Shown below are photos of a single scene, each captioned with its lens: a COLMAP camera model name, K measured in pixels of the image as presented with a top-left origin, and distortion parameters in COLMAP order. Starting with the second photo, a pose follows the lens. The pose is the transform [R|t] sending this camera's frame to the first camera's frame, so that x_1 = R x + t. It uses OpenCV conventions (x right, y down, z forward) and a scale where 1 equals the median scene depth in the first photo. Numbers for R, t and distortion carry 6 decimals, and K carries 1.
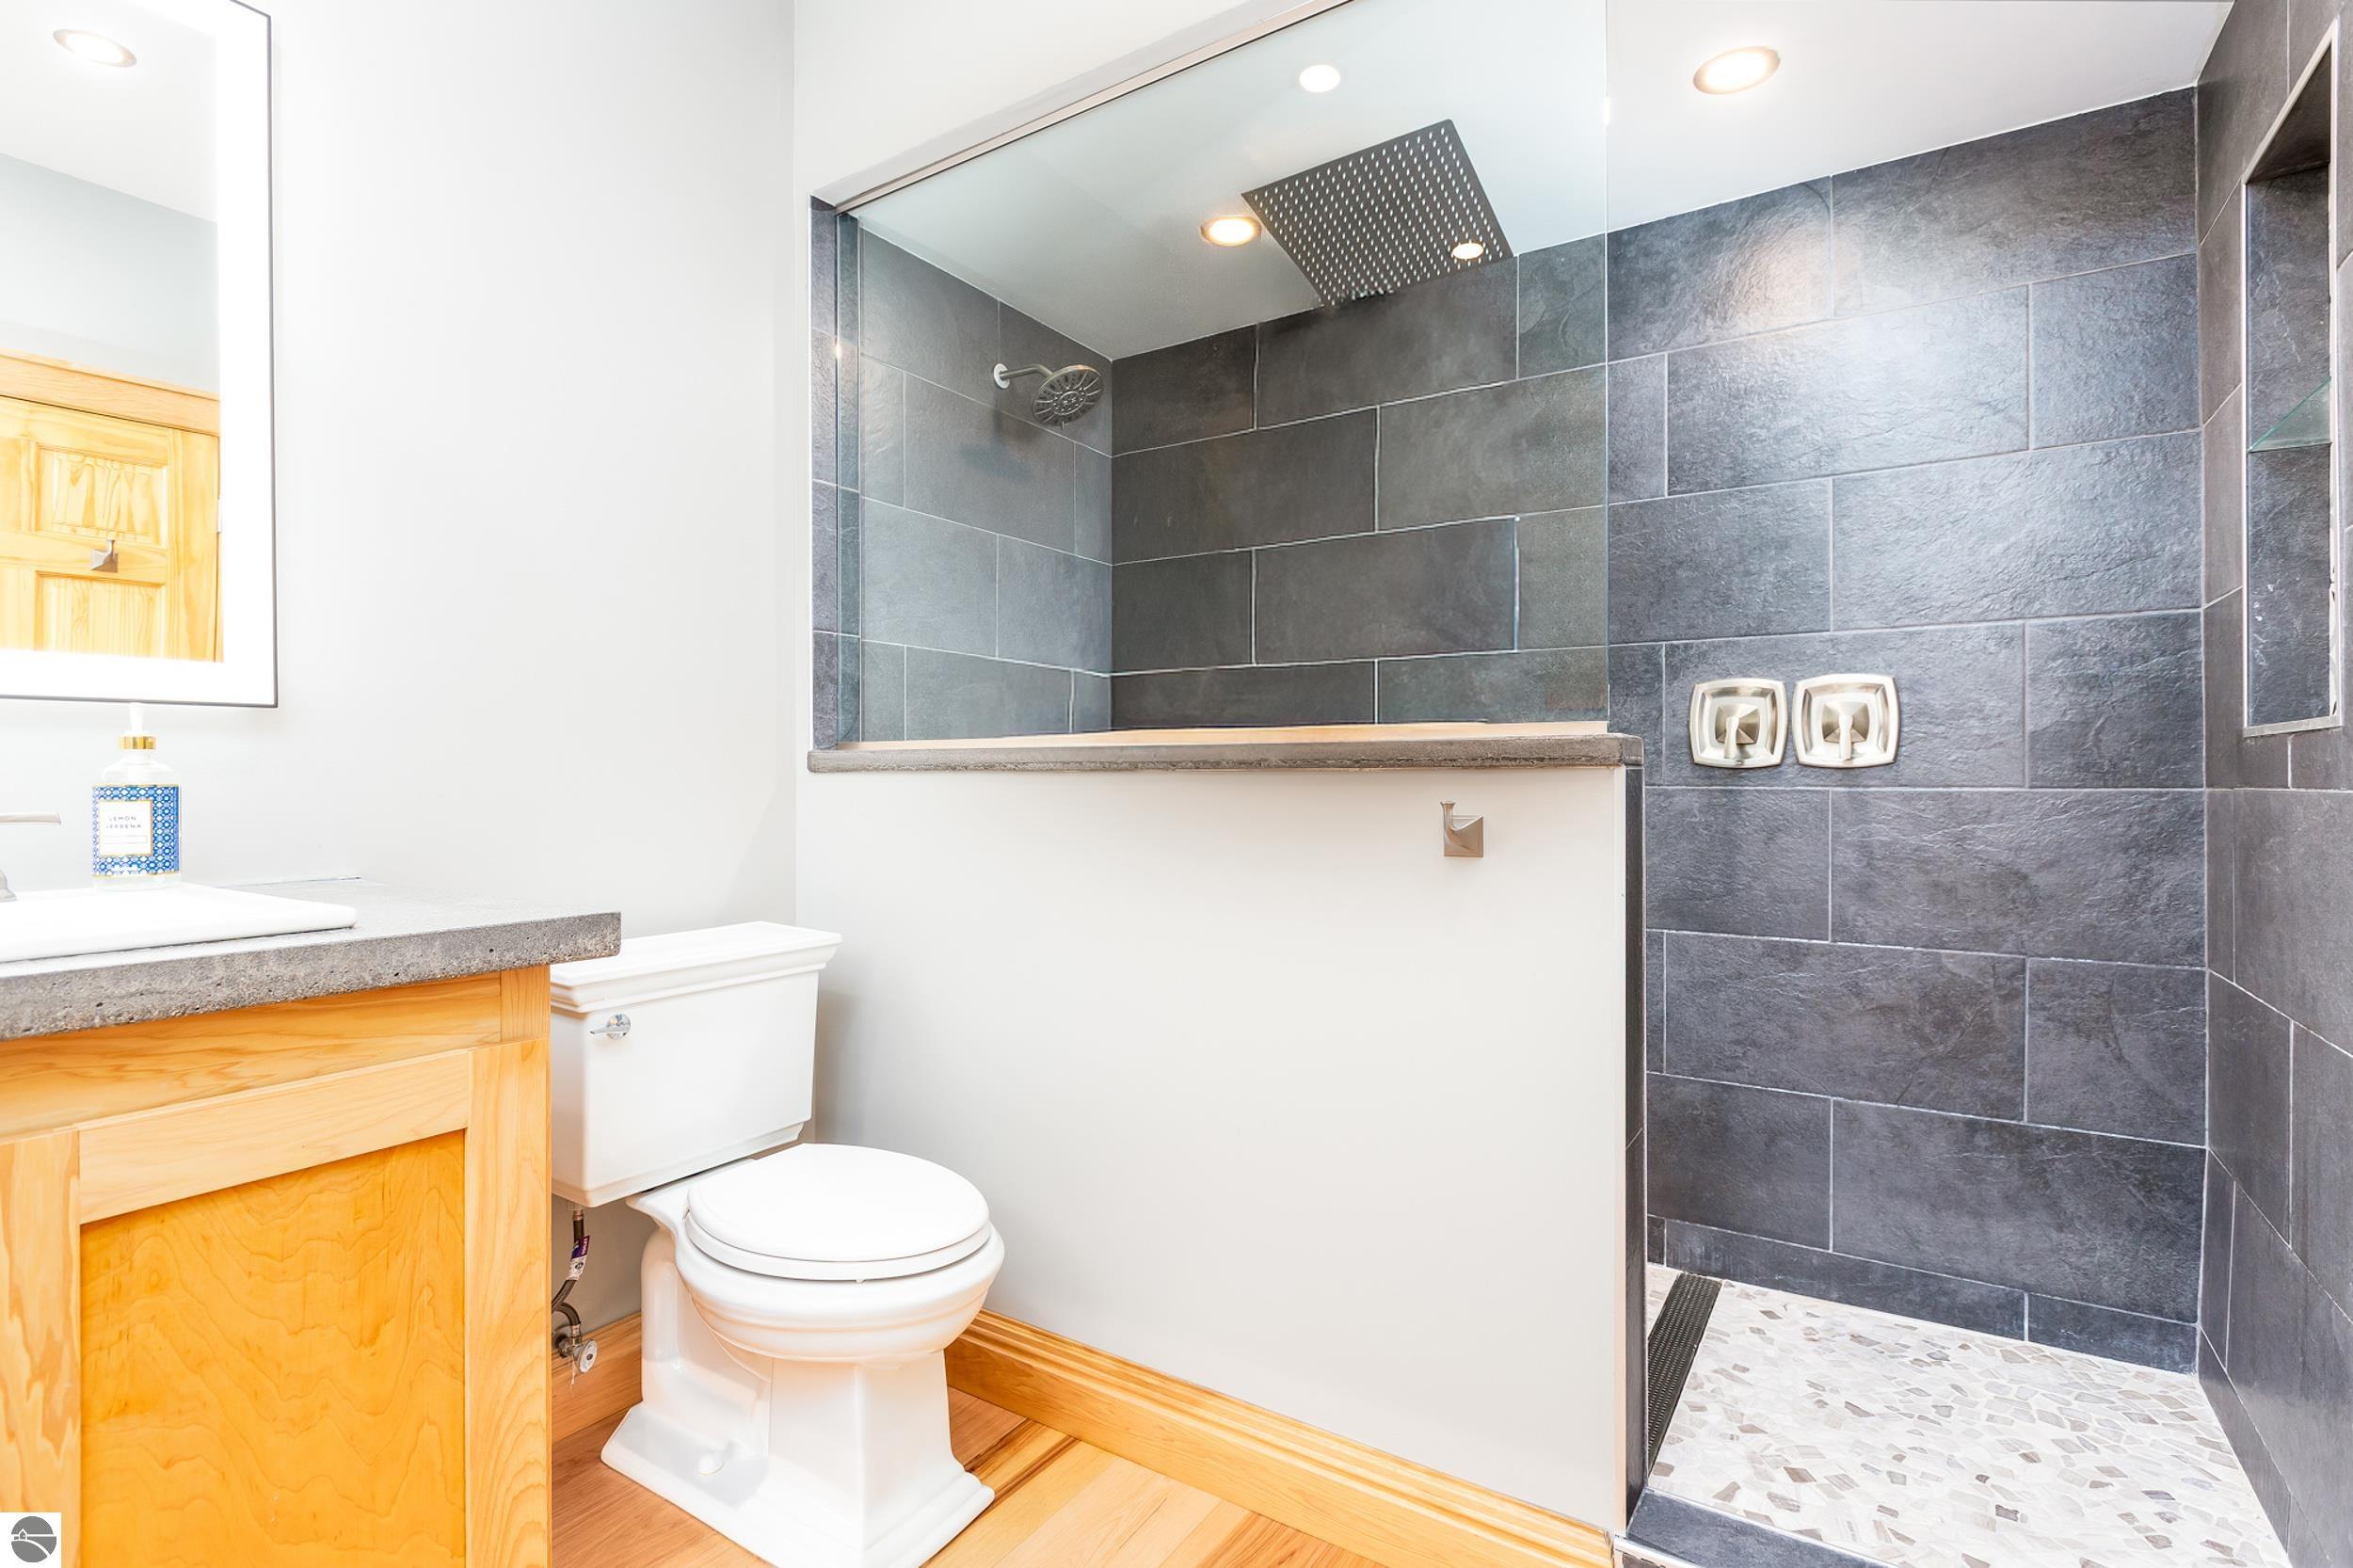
lens RADIAL K [[1112.7, 0, 1171.6], [0, 1112.7, 783.9], [0, 0, 1]] dist [-0.003691, -0.000546]
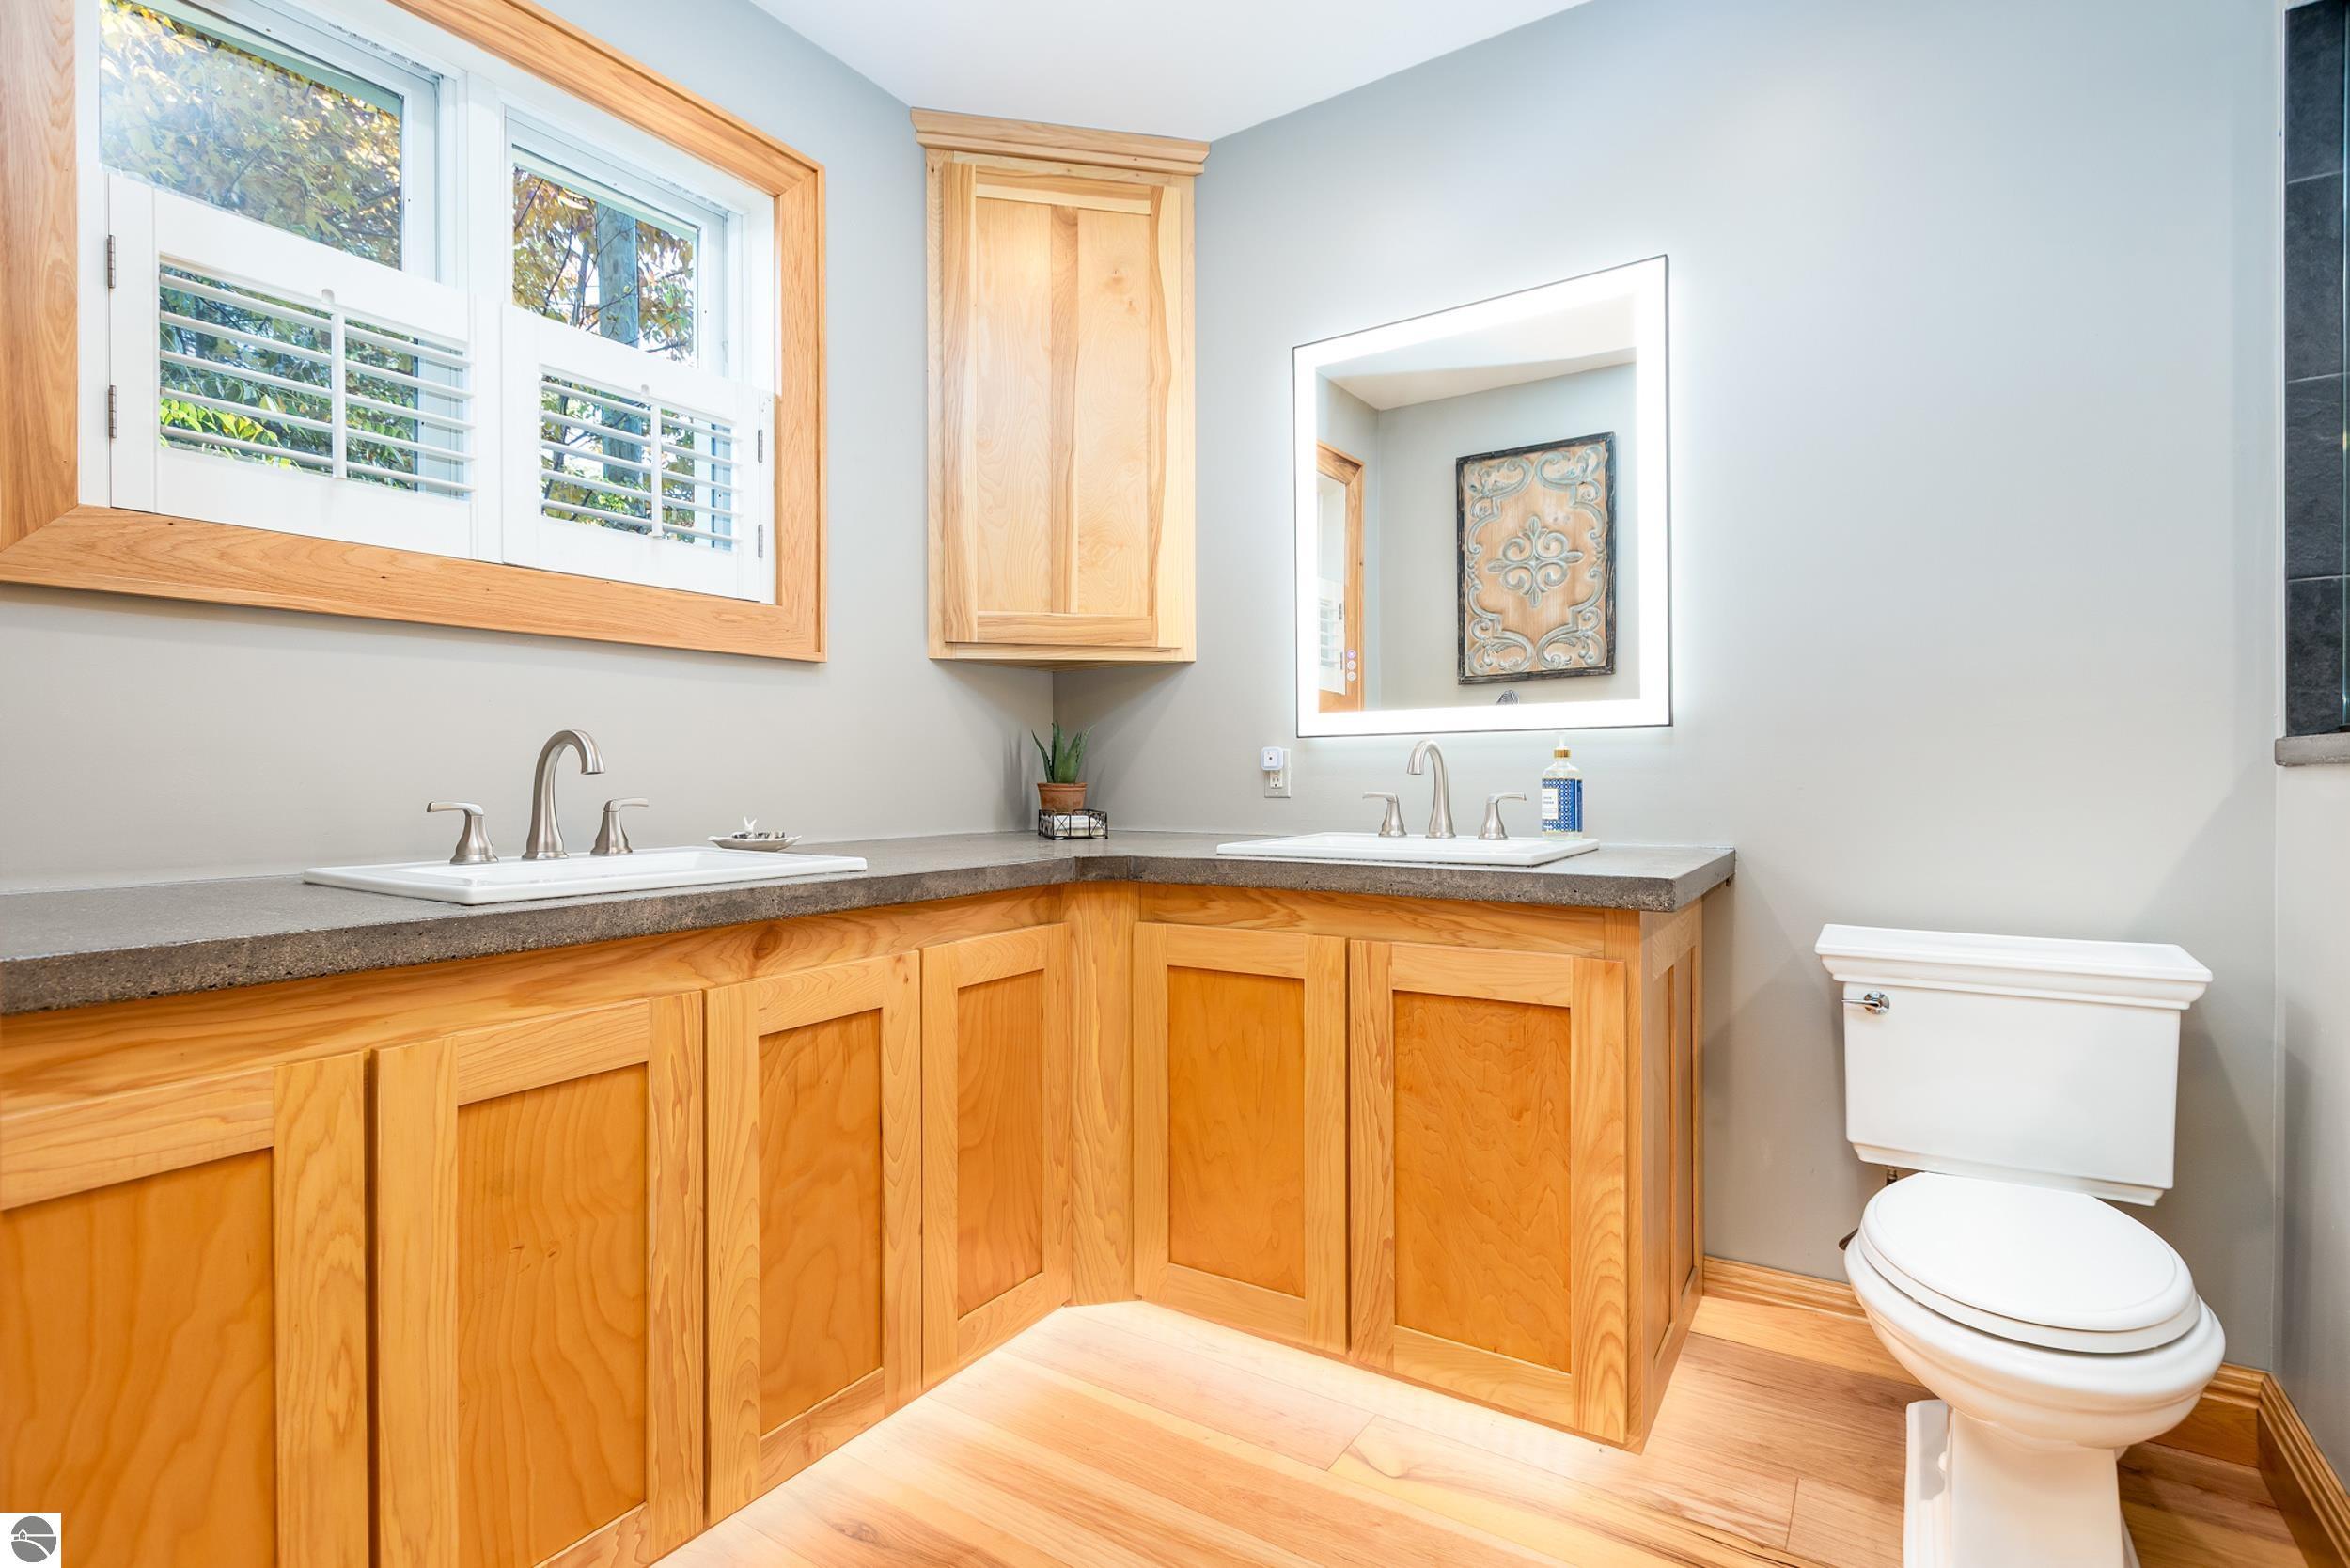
lens RADIAL K [[1111.4, 0, 1172.4], [0, 1111.4, 777.5], [0, 0, 1]] dist [-0.003691, -0.000546]
pose [[0.002744, 0.003821, -0.999989, 0.884790], [-0.004023, 0.999985, 0.003810, -0.005689], [0.999988, 0.004013, 0.002759, 0.463596]]
